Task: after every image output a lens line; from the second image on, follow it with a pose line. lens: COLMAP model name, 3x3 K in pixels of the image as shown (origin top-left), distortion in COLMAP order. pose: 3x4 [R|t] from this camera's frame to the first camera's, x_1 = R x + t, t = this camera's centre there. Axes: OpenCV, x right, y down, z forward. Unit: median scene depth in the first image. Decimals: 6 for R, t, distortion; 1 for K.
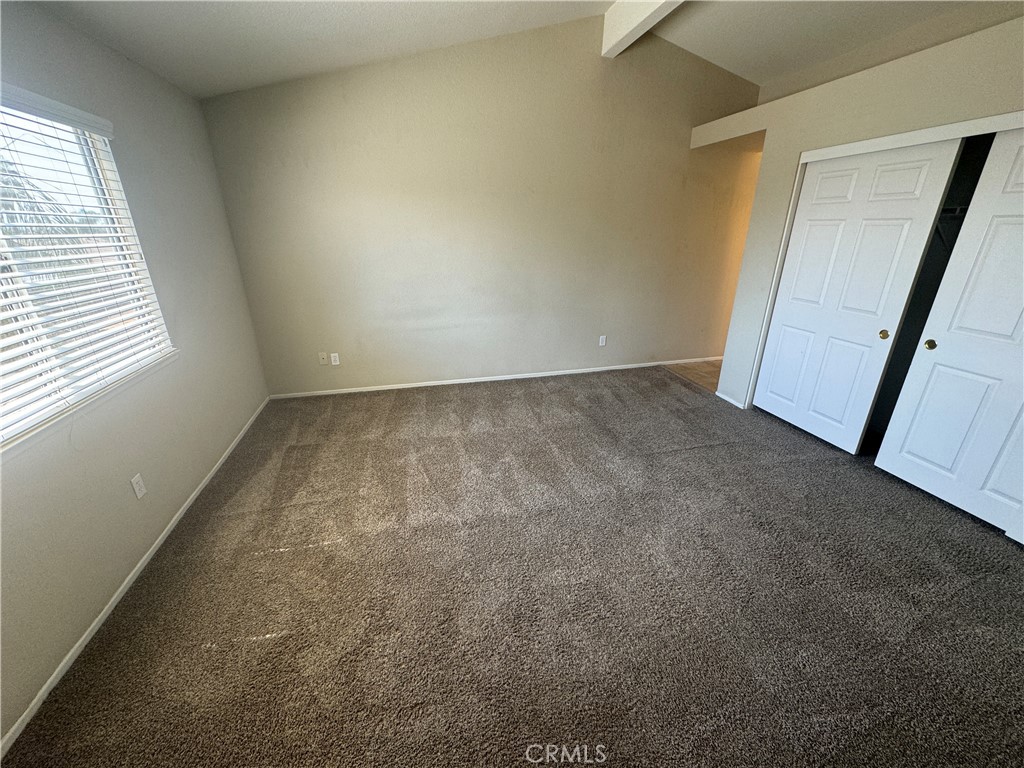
lens RADIAL K [[409.1, 0, 507.2], [0, 409.1, 386.5], [0, 0, 1]] dist [-0.001702, 0.000346]
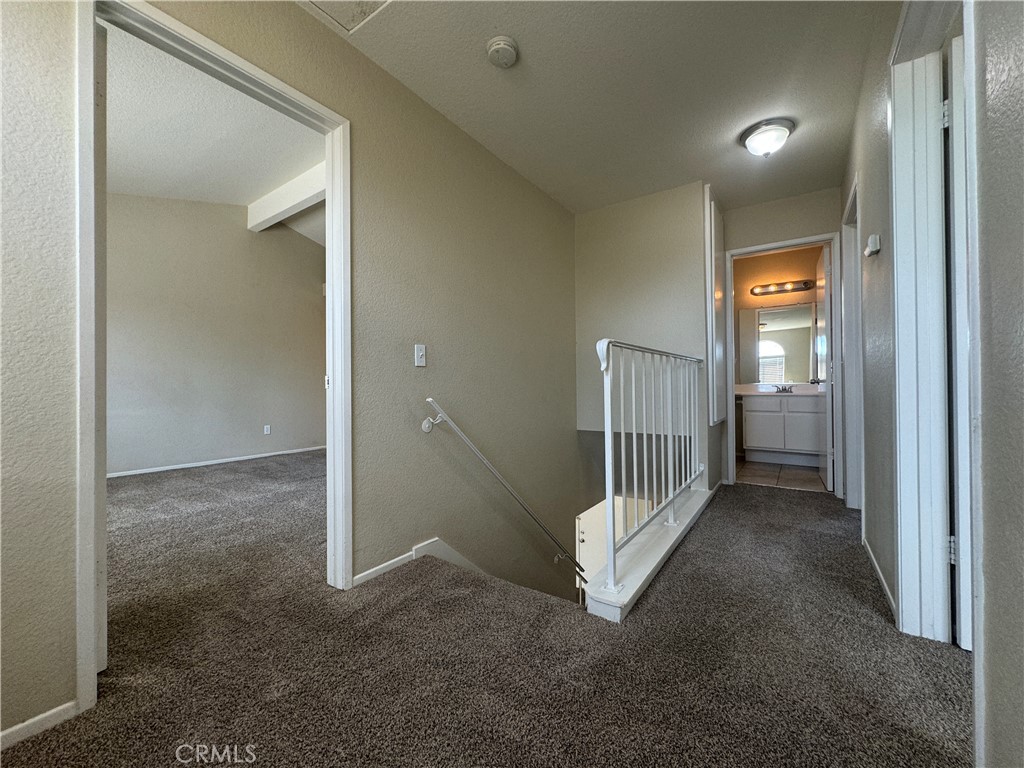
lens RADIAL K [[409.1, 0, 507.8], [0, 409.1, 386.0], [0, 0, 1]] dist [-0.001702, 0.000346]
pose [[0.756315, 0.009037, 0.654145, -0.019222], [0.235063, 0.929375, -0.284617, 0.327555], [-0.610518, 0.369026, 0.700776, -0.364189]]
